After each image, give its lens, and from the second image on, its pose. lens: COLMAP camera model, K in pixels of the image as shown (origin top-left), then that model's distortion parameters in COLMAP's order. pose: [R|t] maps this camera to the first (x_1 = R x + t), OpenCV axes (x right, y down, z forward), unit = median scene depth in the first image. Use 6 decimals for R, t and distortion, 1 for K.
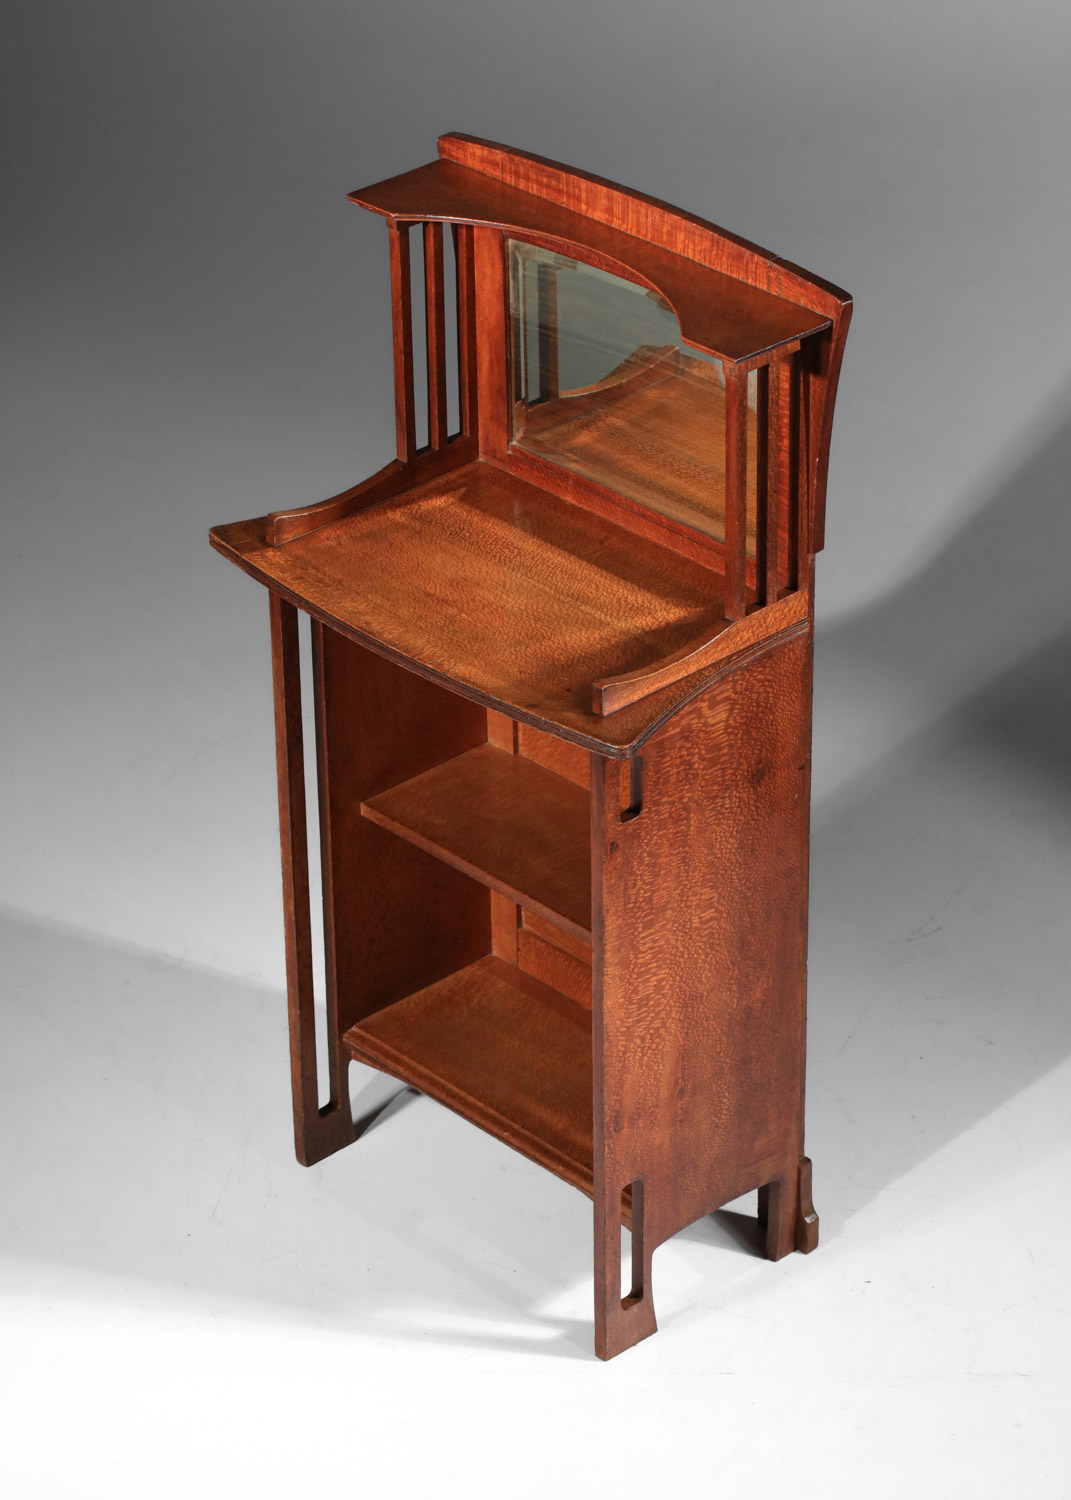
lens RADIAL K [[4681.9, 0, 537.2], [0, 4681.9, 755.0], [0, 0, 1]] dist [0.076799, 0.000000]
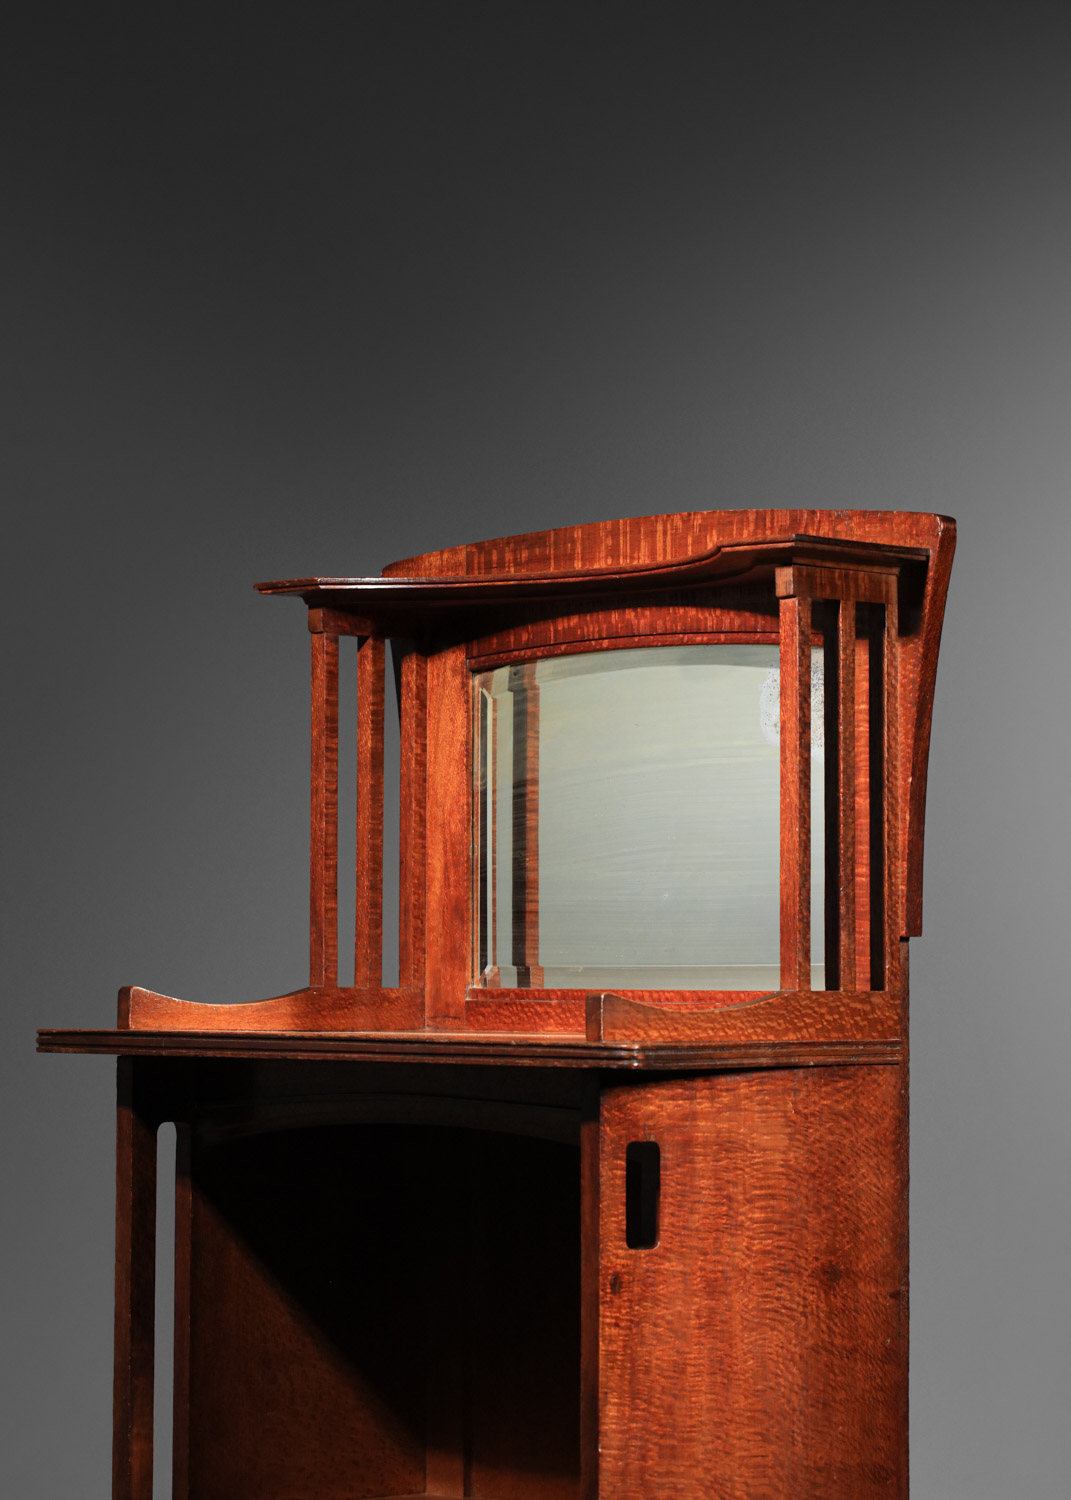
lens RADIAL K [[4681.9, 0, 537.5], [0, 4681.9, 738.3], [0, 0, 1]] dist [0.076799, 0.000000]
pose [[0.999839, 0.017883, 0.001087, 0.003112], [-0.014394, 0.837918, -0.545607, 0.292998], [-0.010668, 0.545503, 0.838041, 0.384328]]
